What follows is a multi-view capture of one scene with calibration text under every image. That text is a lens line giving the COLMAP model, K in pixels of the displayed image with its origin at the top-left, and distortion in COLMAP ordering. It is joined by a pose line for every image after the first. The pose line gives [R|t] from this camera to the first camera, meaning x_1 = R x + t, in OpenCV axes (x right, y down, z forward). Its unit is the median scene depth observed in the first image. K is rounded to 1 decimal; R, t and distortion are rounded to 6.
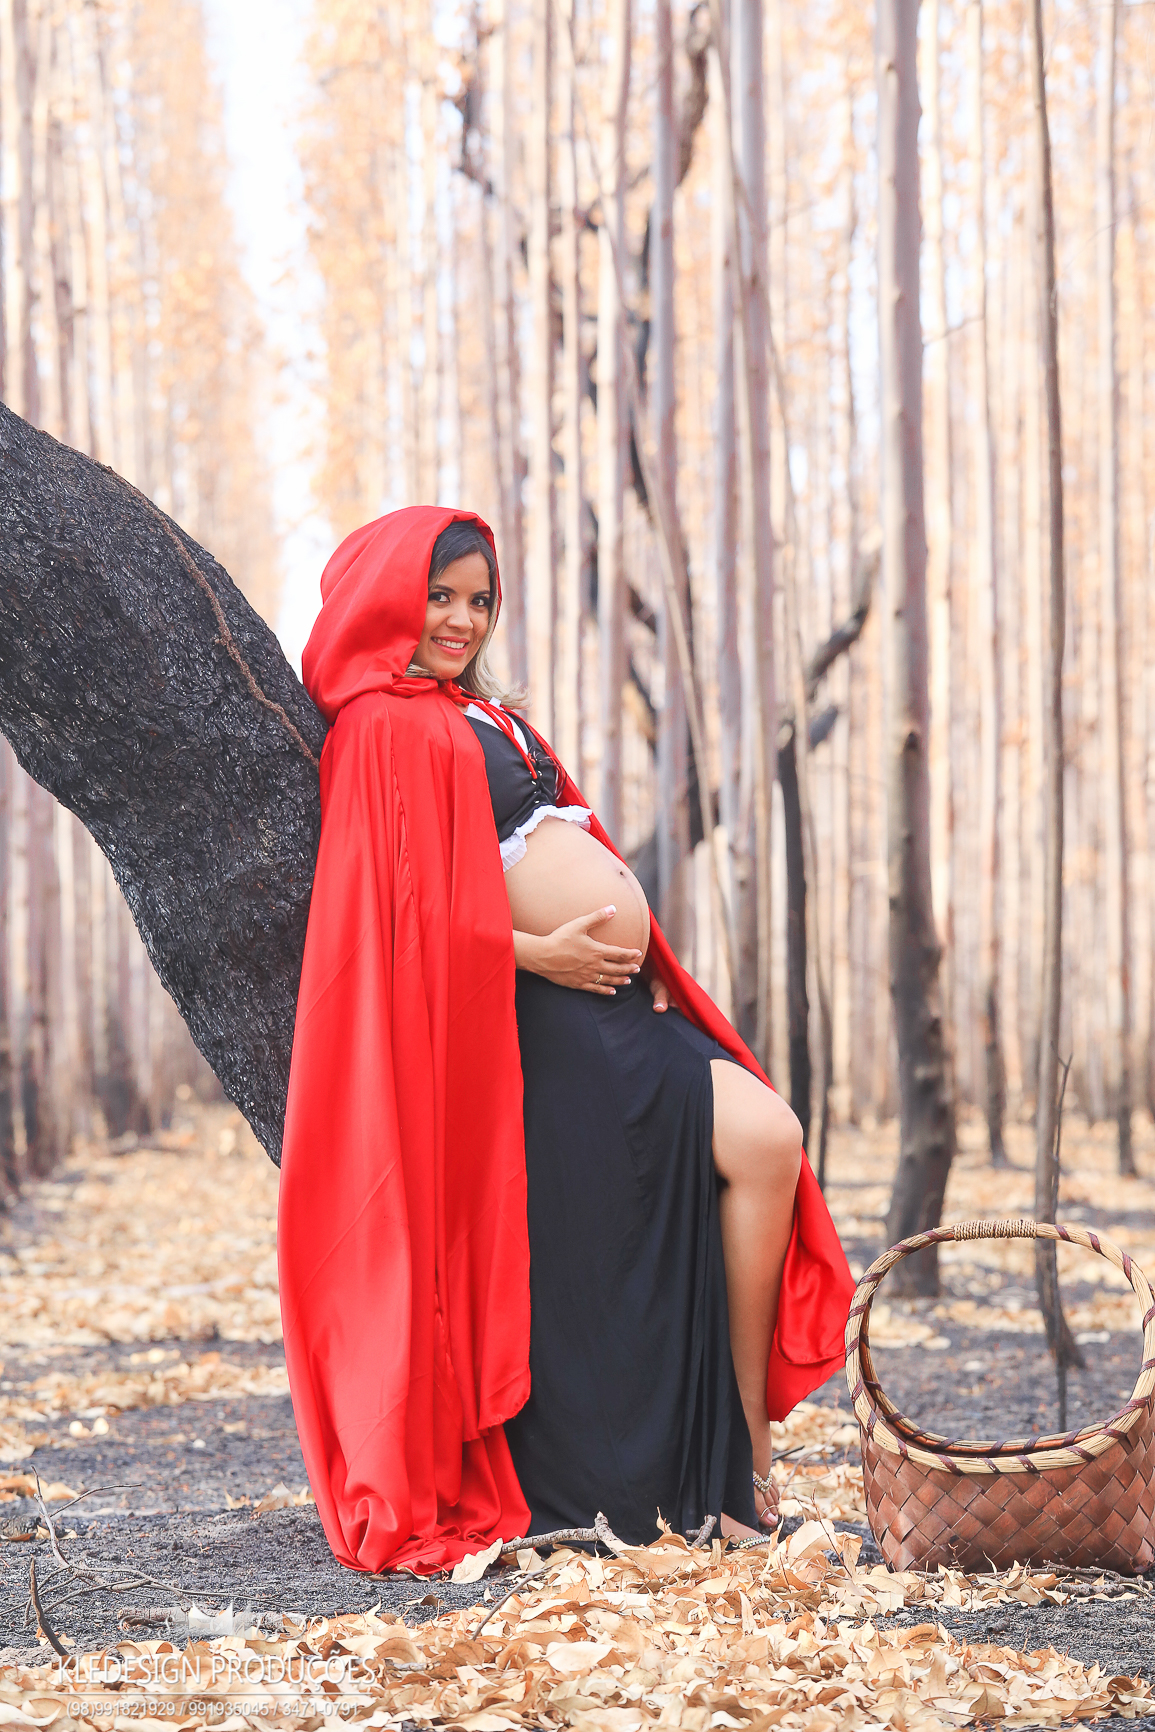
lens RADIAL K [[7668.8, 0, 576.1], [0, 7668.8, 867.8], [0, 0, 1]] dist [0.772910, 0.000000]
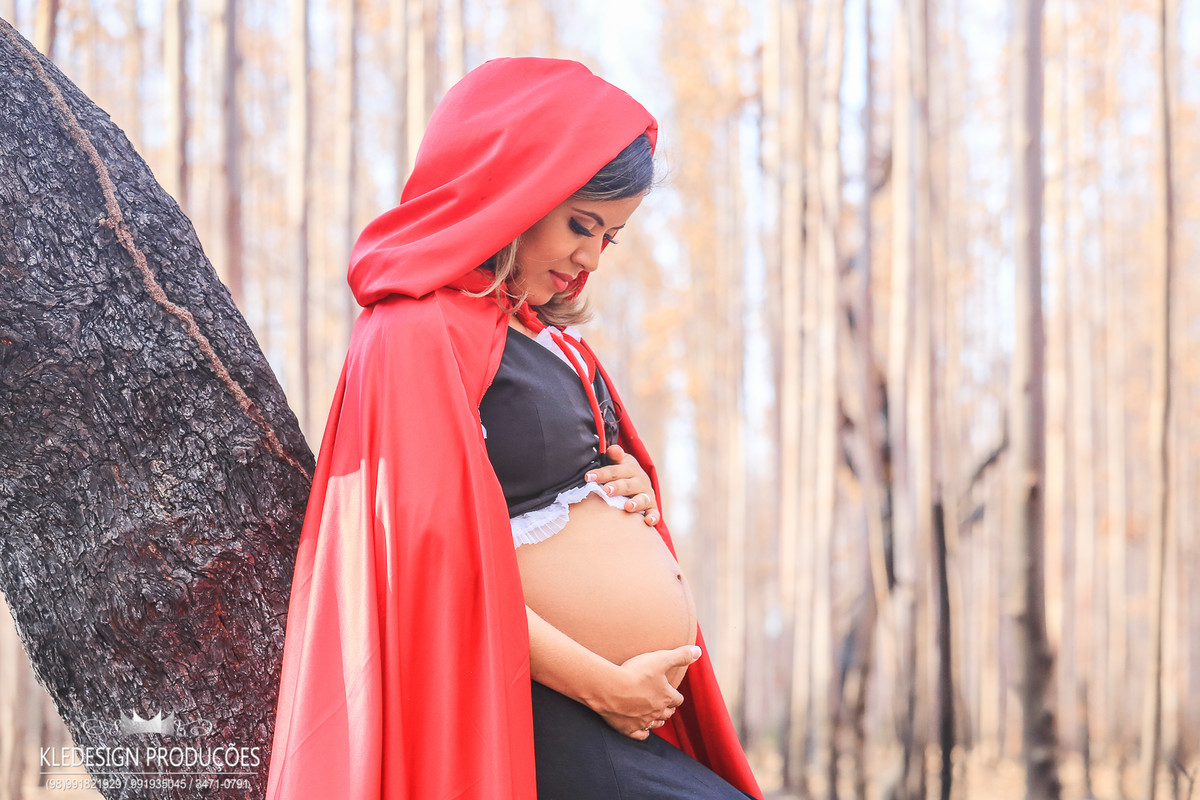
lens RADIAL K [[4171.3, 0, 602.8], [0, 4171.3, 395.1], [0, 0, 1]] dist [0.481007, 0.000000]
pose [[0.998092, 0.015736, -0.059704, 0.026899], [-0.018683, 0.998618, -0.049132, 0.006675], [0.058849, 0.050154, 0.997006, 0.593815]]
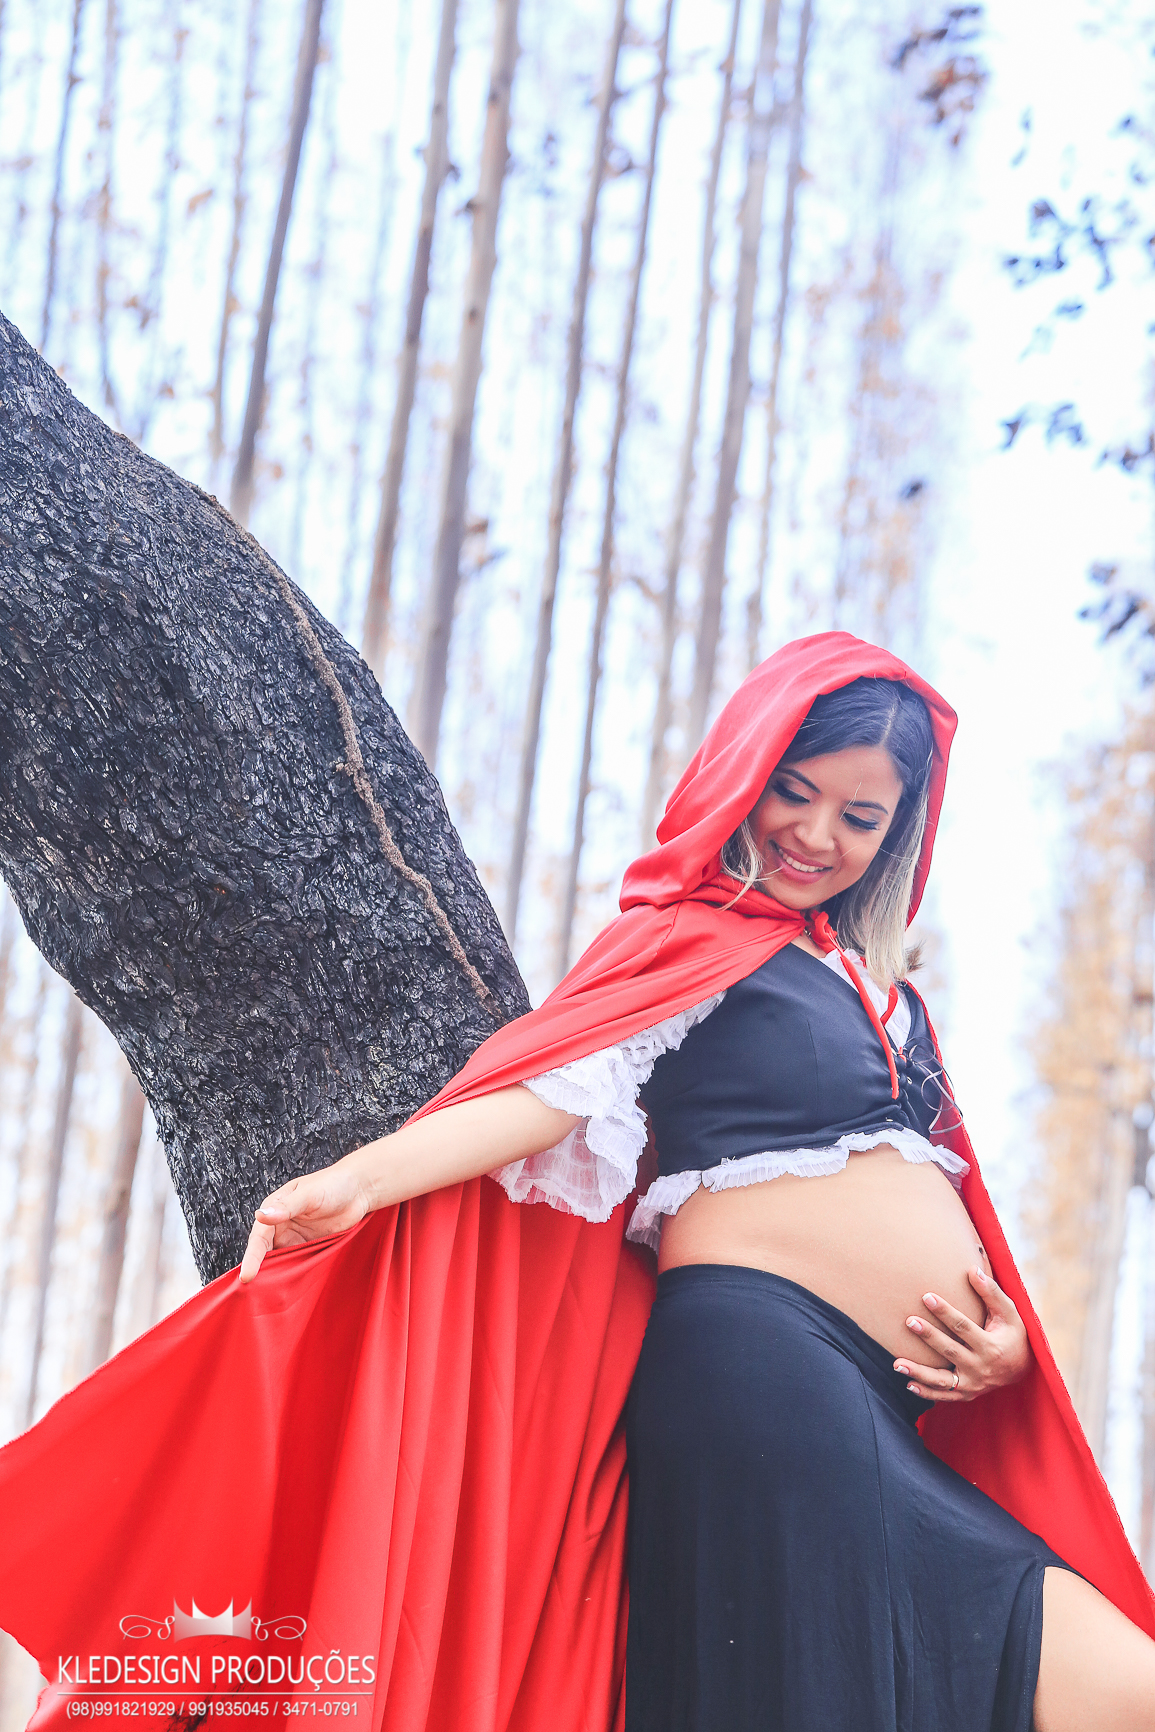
lens RADIAL K [[6364.5, 0, 581.9], [0, 6364.5, 870.2], [0, 0, 1]] dist [0.246565, 0.000000]
pose [[0.988397, 0.096724, -0.117111, 0.037362], [-0.114420, 0.981221, -0.155282, 0.060267], [0.099892, 0.166880, 0.980904, 0.475354]]
